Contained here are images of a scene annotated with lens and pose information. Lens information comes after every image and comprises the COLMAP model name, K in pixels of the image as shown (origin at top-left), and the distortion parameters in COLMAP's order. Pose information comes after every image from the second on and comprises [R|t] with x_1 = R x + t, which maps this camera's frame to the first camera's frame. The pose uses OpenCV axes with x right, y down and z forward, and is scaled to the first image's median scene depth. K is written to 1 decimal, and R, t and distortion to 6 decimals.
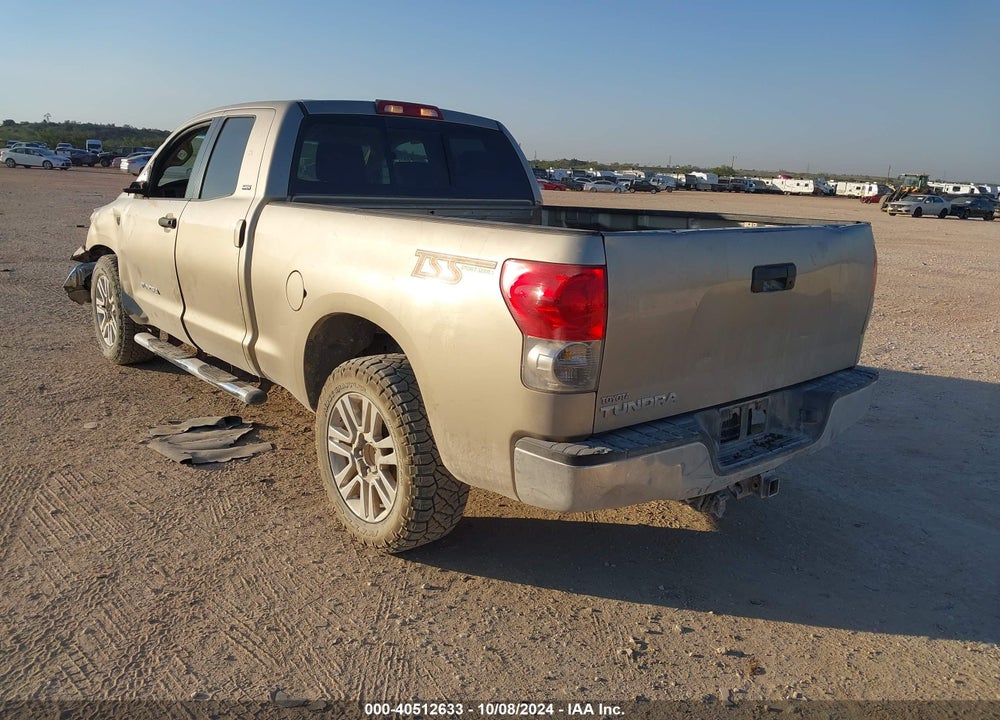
lens RADIAL K [[788.1, 0, 497.9], [0, 788.1, 362.9], [0, 0, 1]] dist [0.016039, -0.022253]
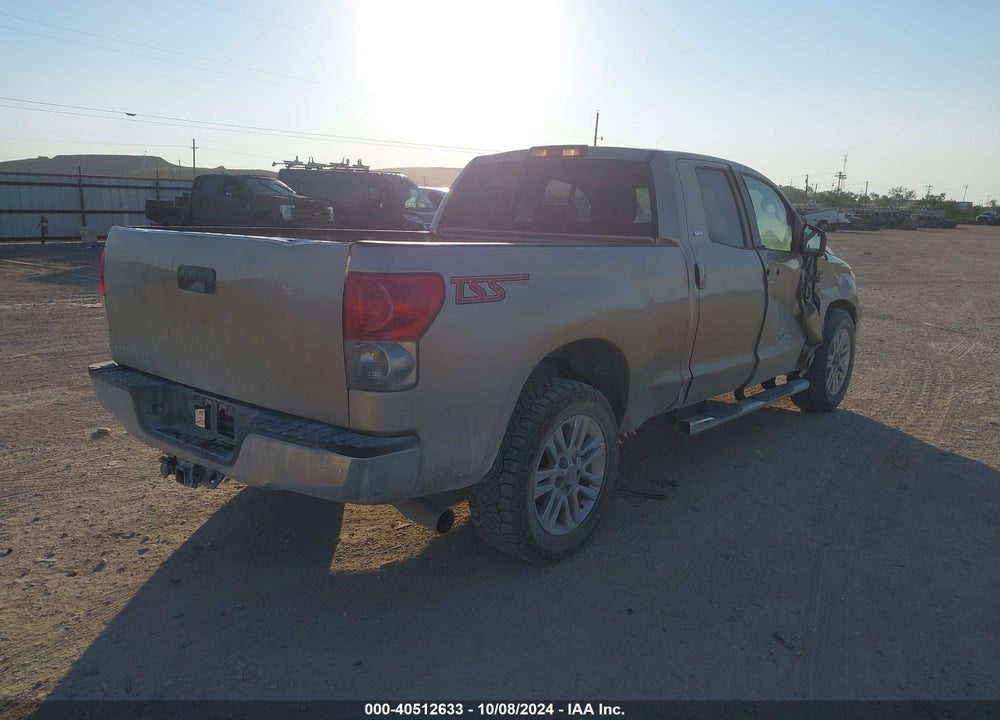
lens RADIAL K [[788.1, 0, 503.1], [0, 788.1, 358.7], [0, 0, 1]] dist [0.016039, -0.022253]
pose [[0.180971, 0.143727, -0.972930, 0.753279], [-0.247064, 0.964184, 0.096479, -0.106887], [0.951950, 0.222916, 0.209999, 0.606393]]
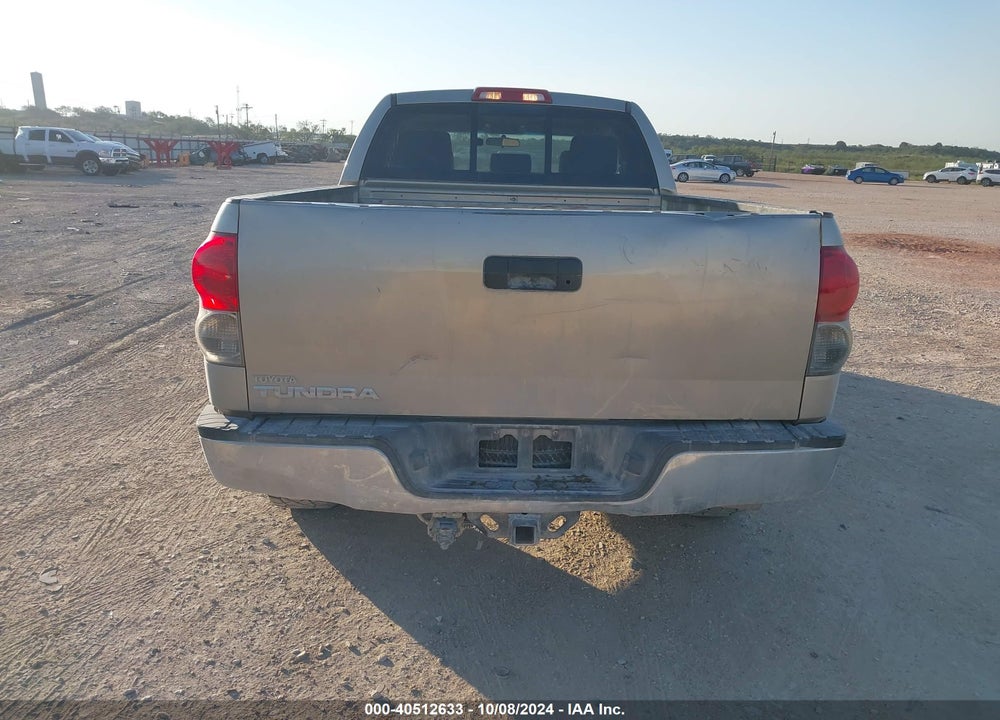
lens RADIAL K [[788.1, 0, 500.8], [0, 788.1, 361.8], [0, 0, 1]] dist [0.016039, -0.022253]
pose [[0.778325, 0.136784, -0.612780, 0.415399], [-0.142707, 0.988977, 0.039498, -0.022379], [0.611428, 0.056705, 0.789266, 0.183726]]
